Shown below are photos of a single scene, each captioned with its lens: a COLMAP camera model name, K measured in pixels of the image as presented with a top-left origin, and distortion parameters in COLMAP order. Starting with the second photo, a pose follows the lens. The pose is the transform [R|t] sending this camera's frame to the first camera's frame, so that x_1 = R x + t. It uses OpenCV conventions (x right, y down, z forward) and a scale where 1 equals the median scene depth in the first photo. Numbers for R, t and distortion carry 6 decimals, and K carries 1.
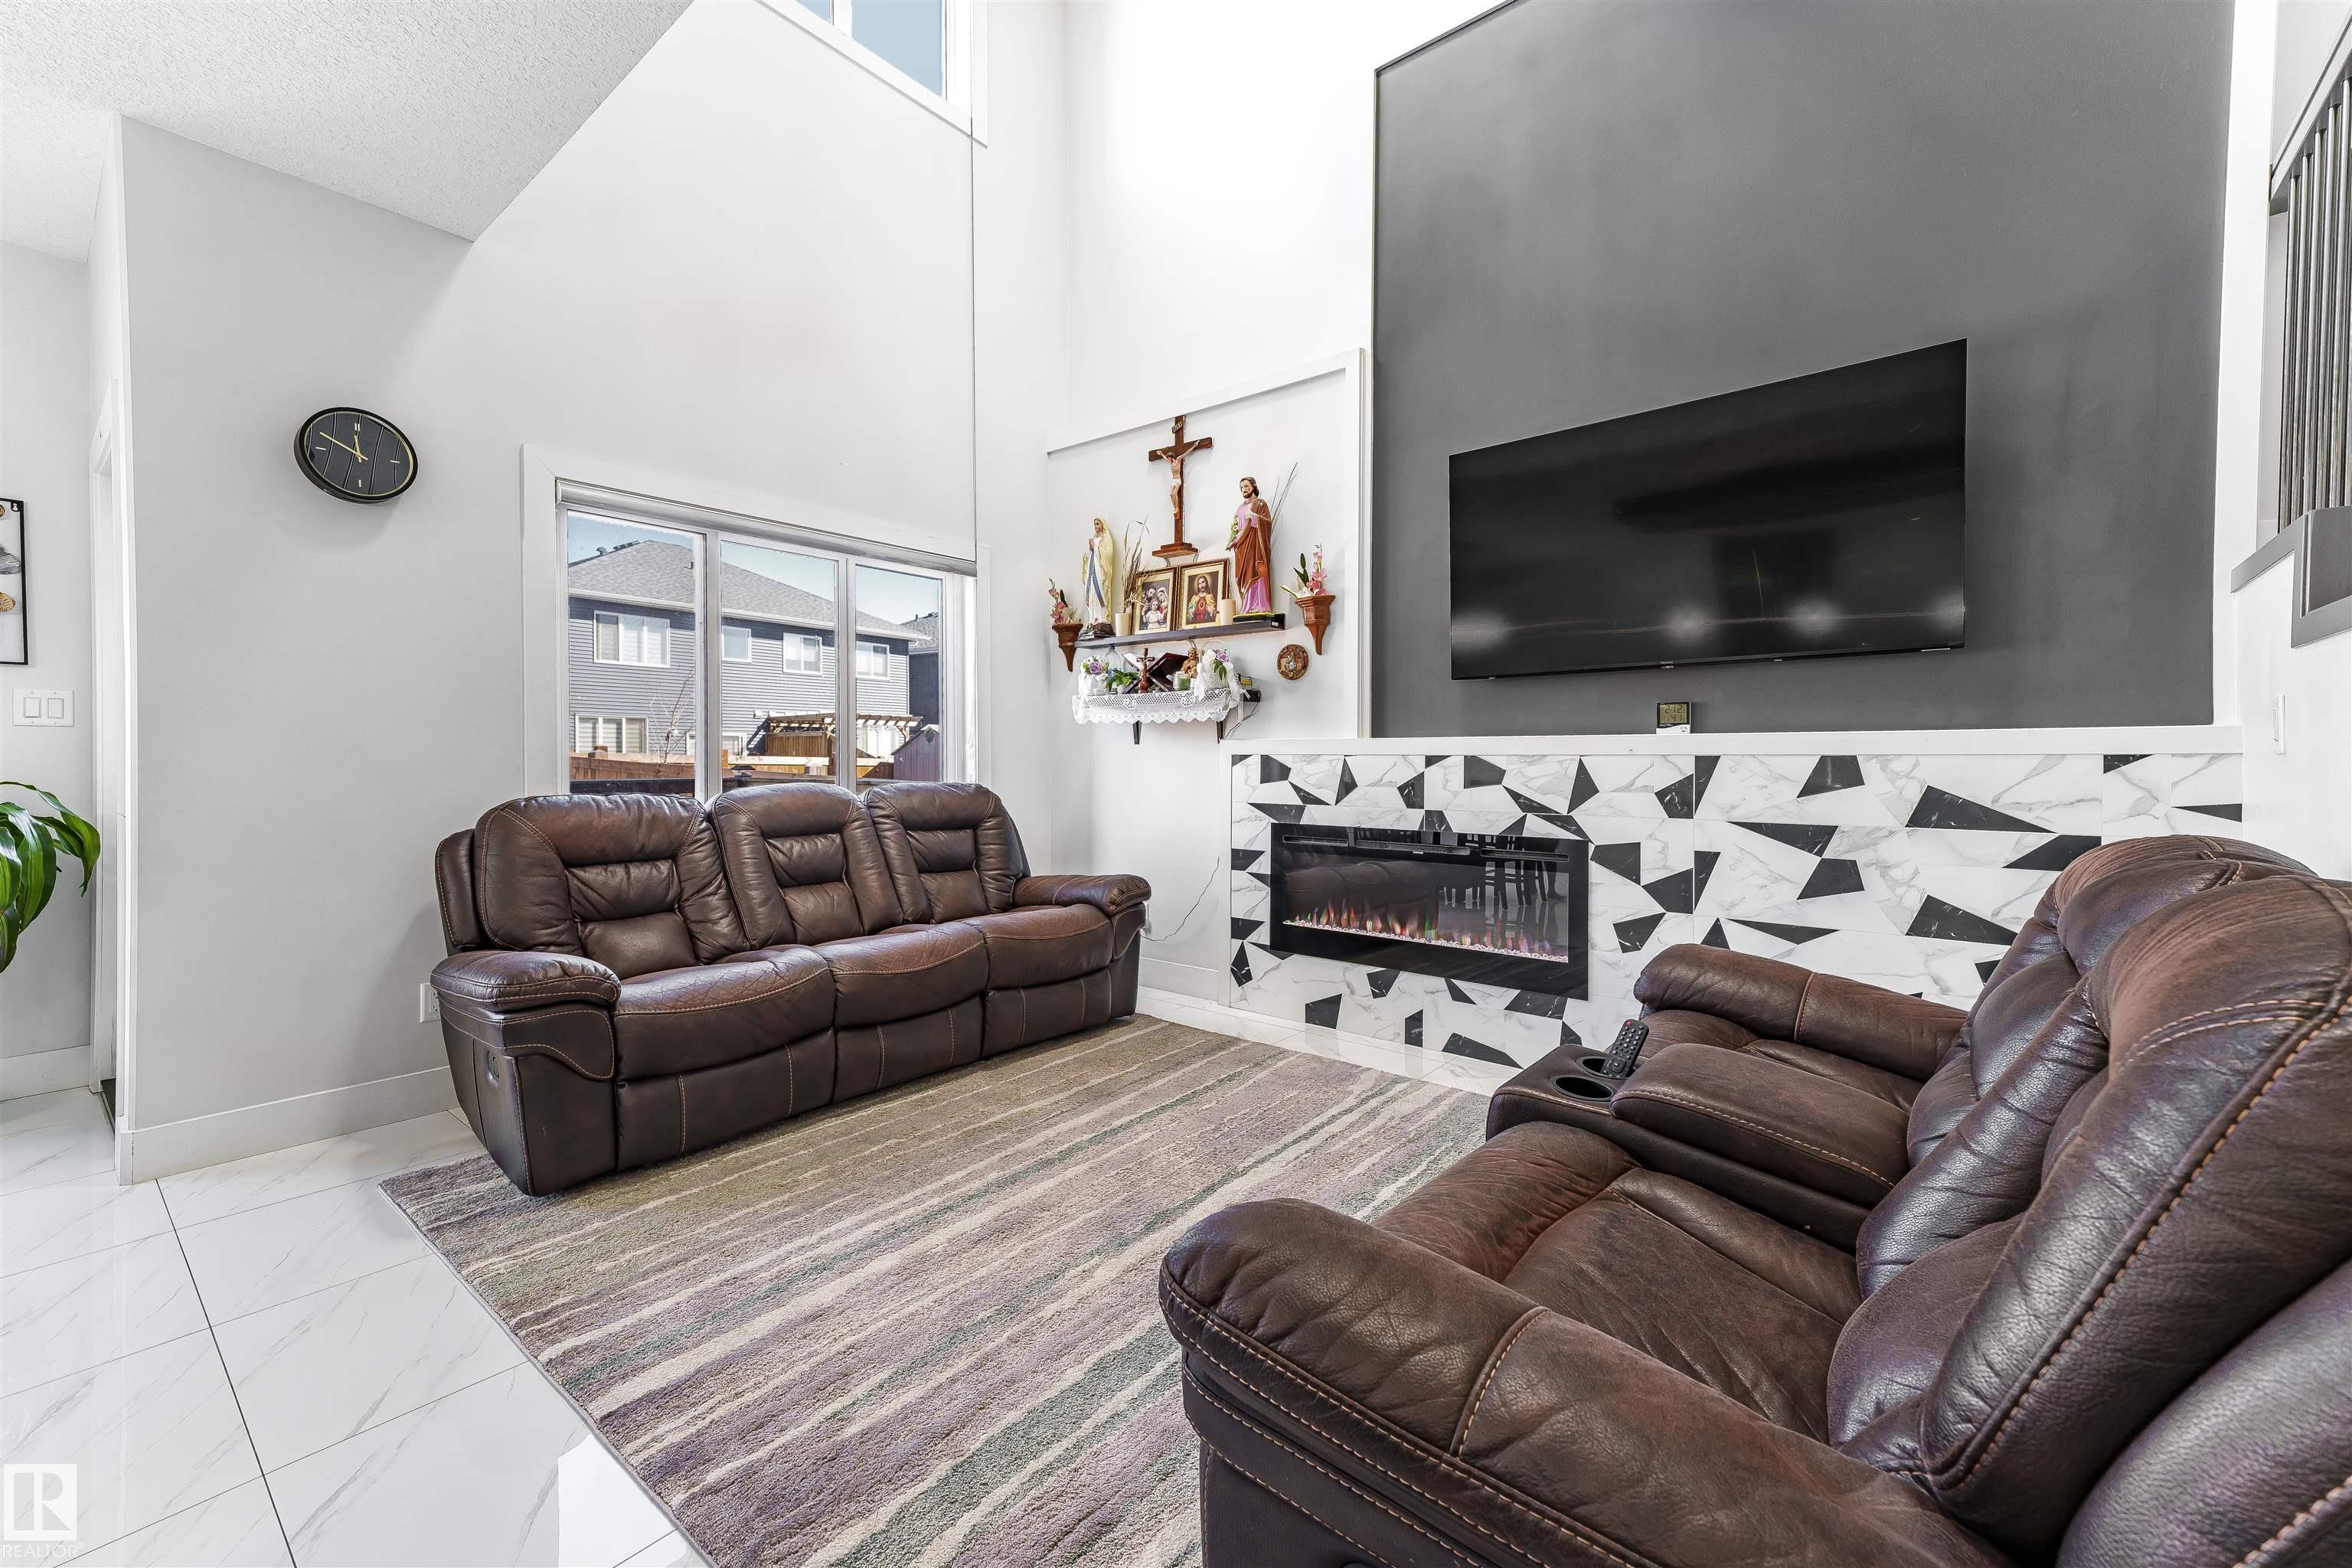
lens RADIAL K [[952.5, 0, 1167.1], [0, 952.5, 765.7], [0, 0, 1]] dist [0.017553, 0.000151]
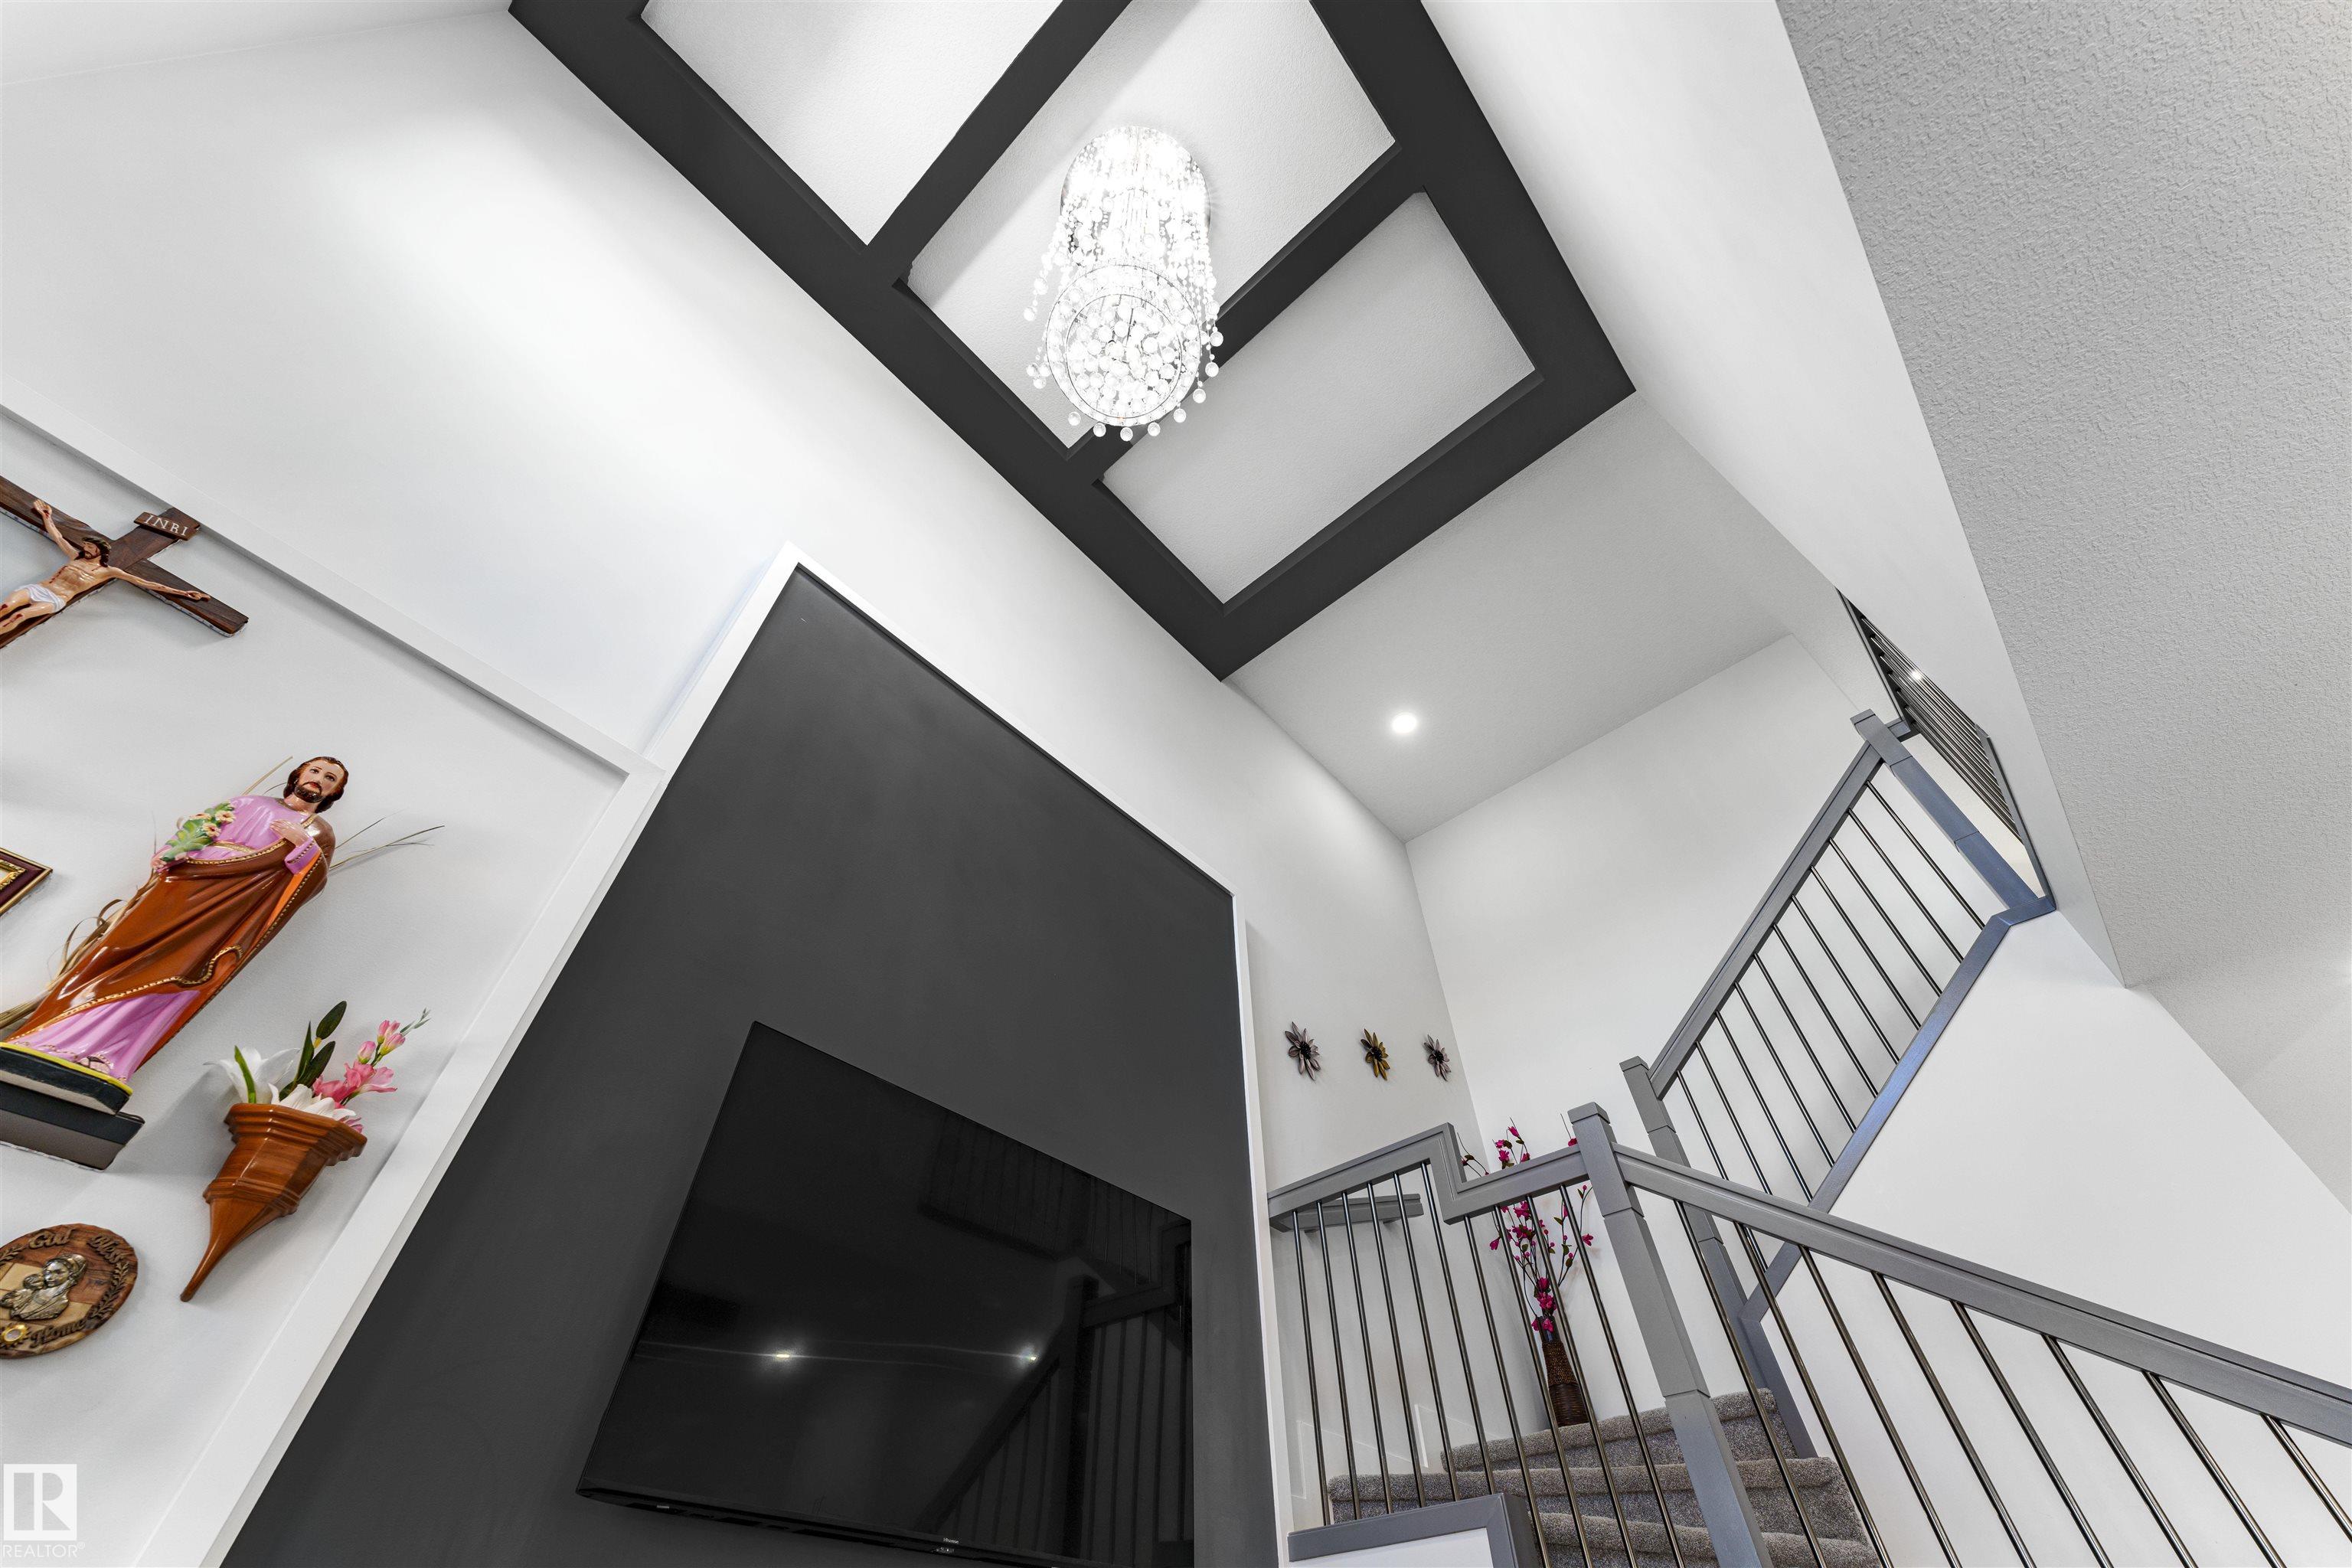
lens RADIAL K [[952.5, 0, 1167.1], [0, 952.5, 765.7], [0, 0, 1]] dist [0.017553, 0.000151]
pose [[0.023986, 0.742015, 0.669954, -0.188390], [0.008466, 0.669972, -0.742338, 0.013738], [-0.999676, 0.023477, 0.009788, 0.630937]]
